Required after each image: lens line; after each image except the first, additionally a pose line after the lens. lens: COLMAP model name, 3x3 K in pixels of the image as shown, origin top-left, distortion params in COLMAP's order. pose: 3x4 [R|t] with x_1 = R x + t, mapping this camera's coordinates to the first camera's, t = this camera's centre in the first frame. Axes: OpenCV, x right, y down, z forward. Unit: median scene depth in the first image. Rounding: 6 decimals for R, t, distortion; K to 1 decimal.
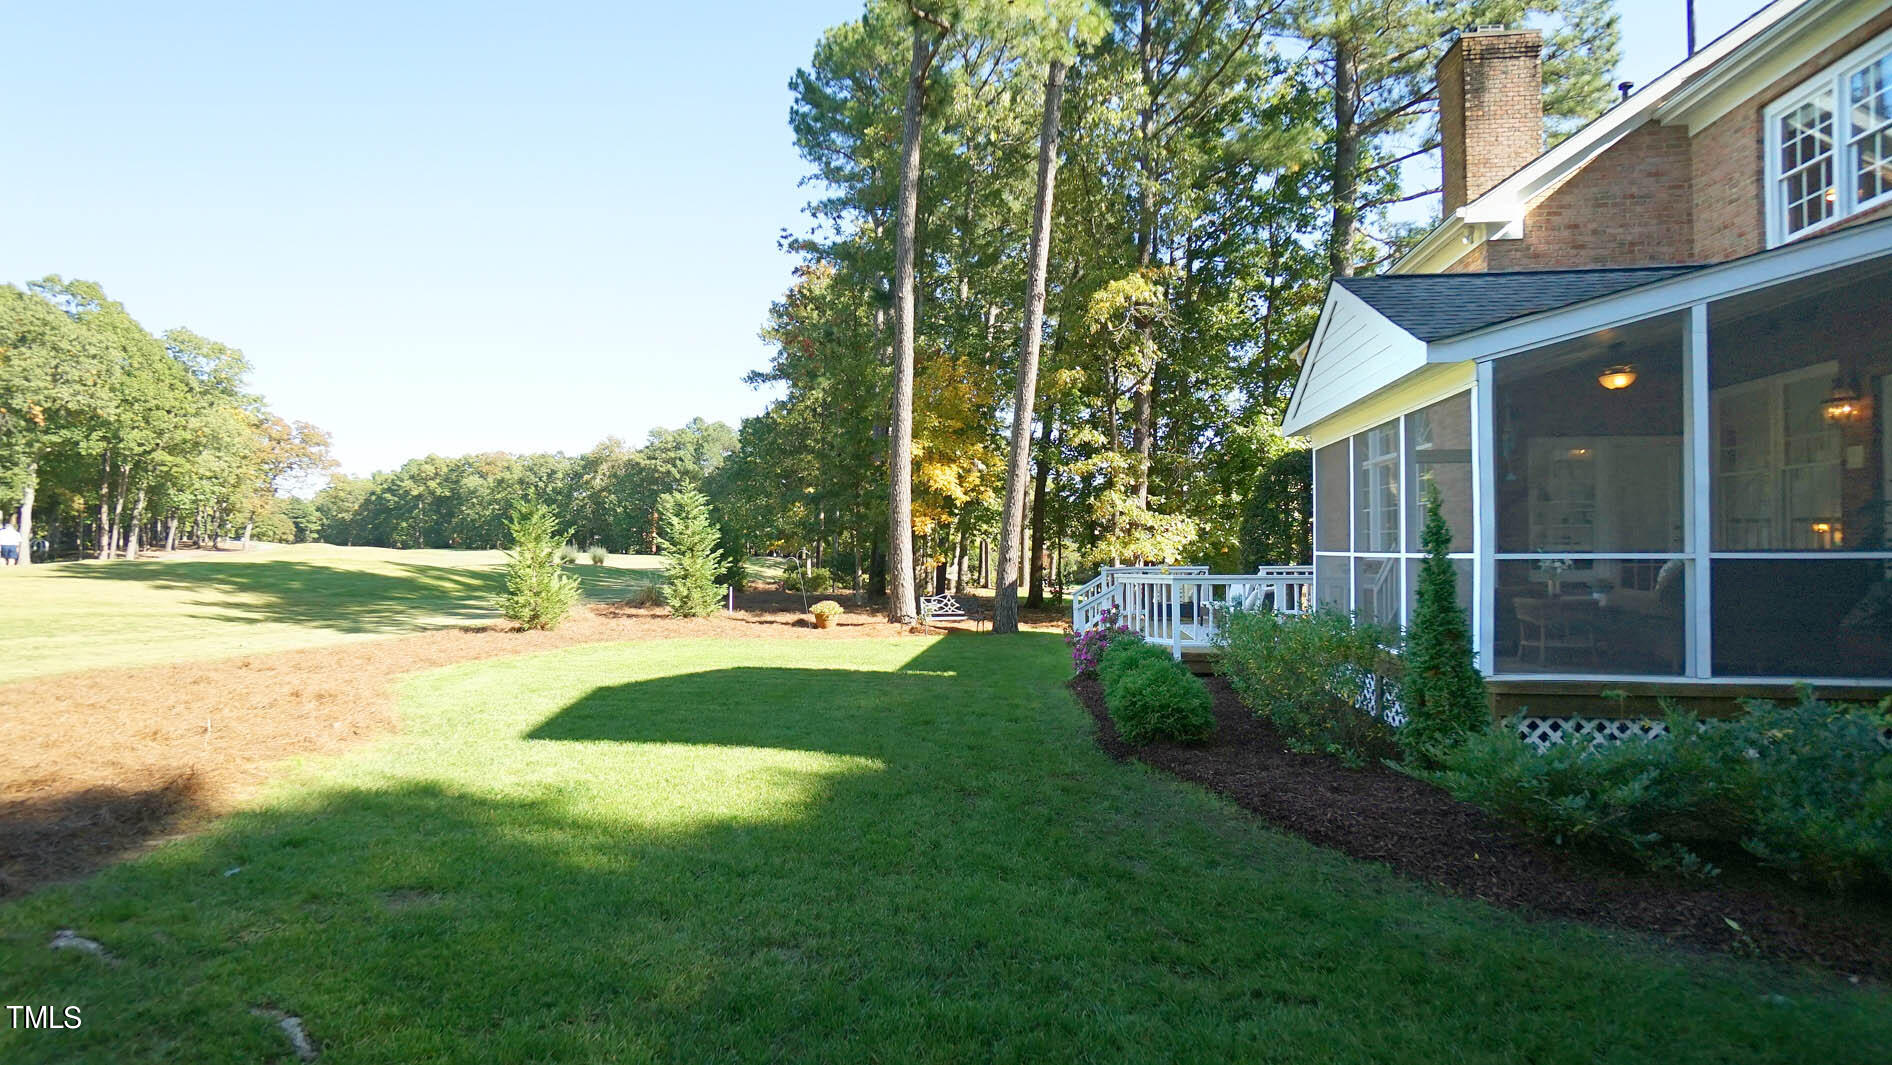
lens RADIAL K [[848.0, 0, 948.1], [0, 848.0, 538.0], [0, 0, 1]] dist [-0.026200, 0.004574]
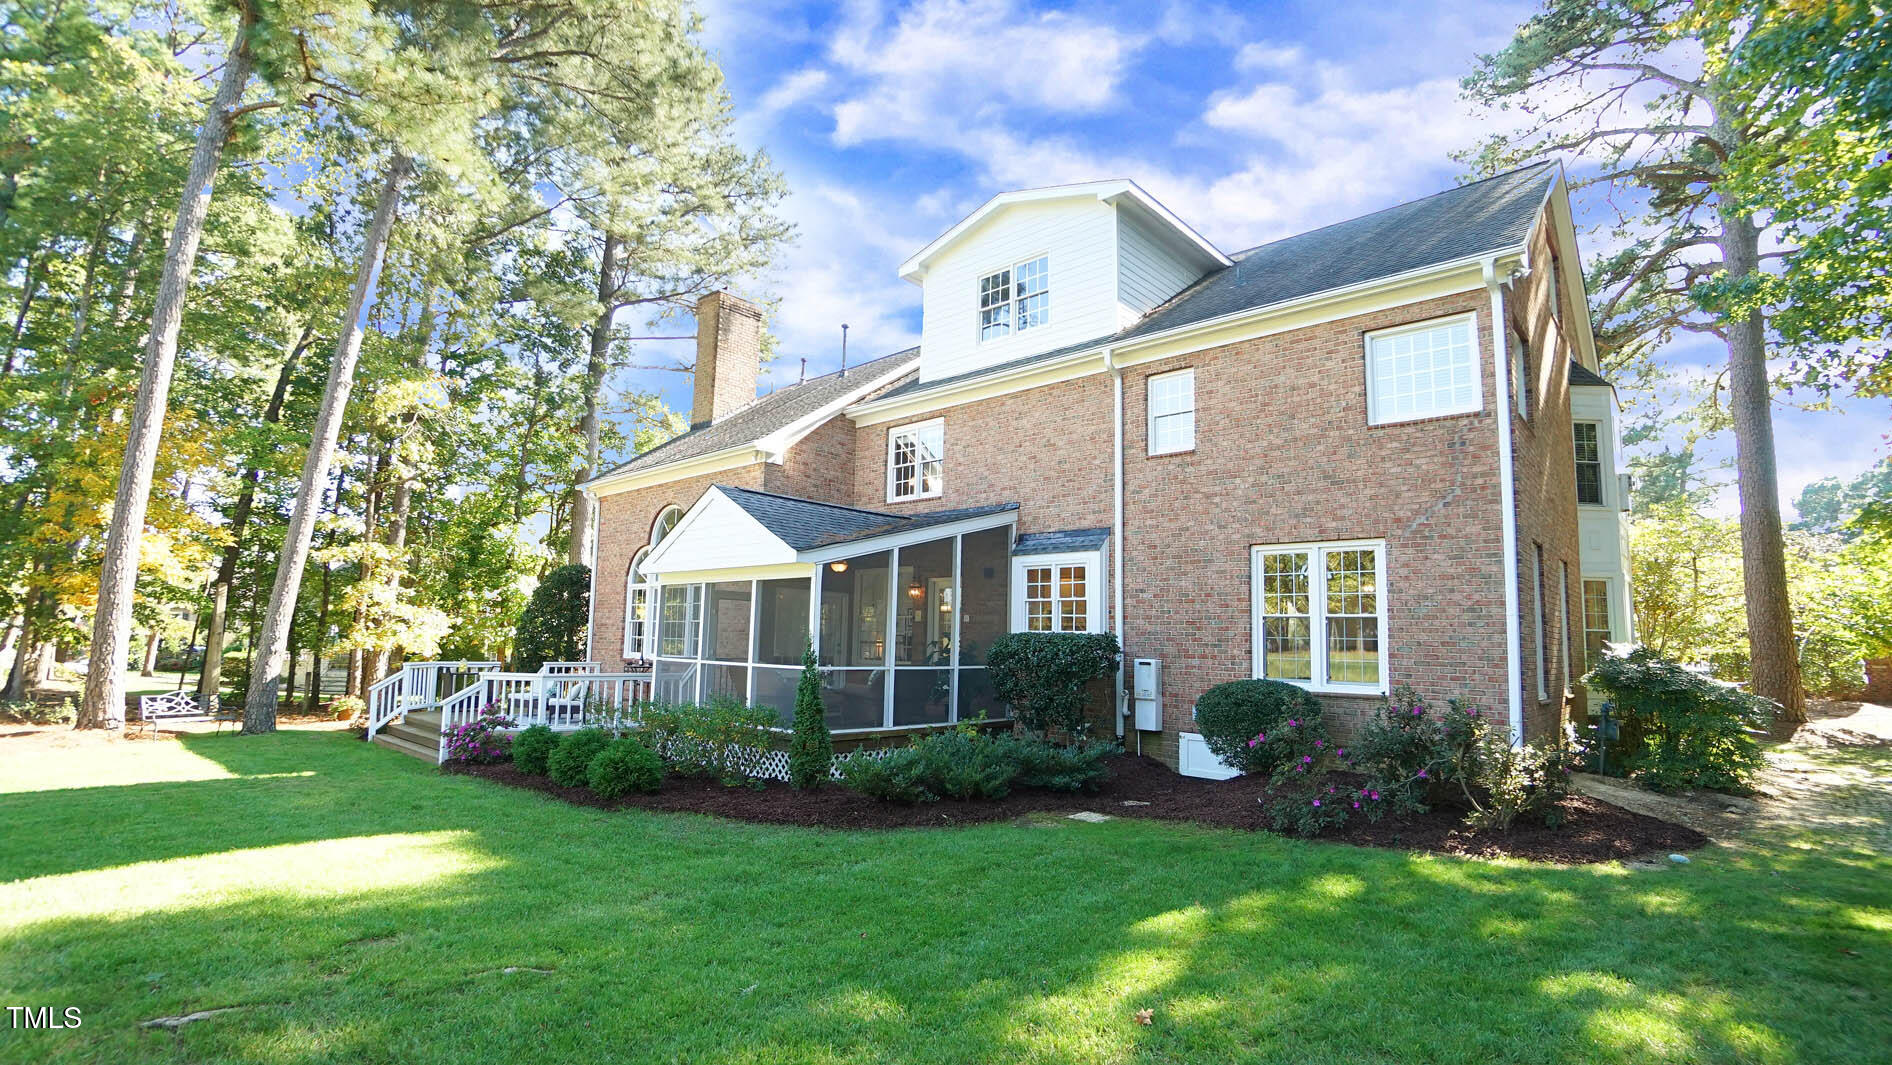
lens RADIAL K [[848.0, 0, 938.2], [0, 848.0, 541.7], [0, 0, 1]] dist [-0.026200, 0.004574]
pose [[0.569960, 0.117225, 0.813268, -0.553225], [-0.039552, 0.992538, -0.115346, -0.036999], [-0.820720, 0.033576, 0.570343, -0.225172]]
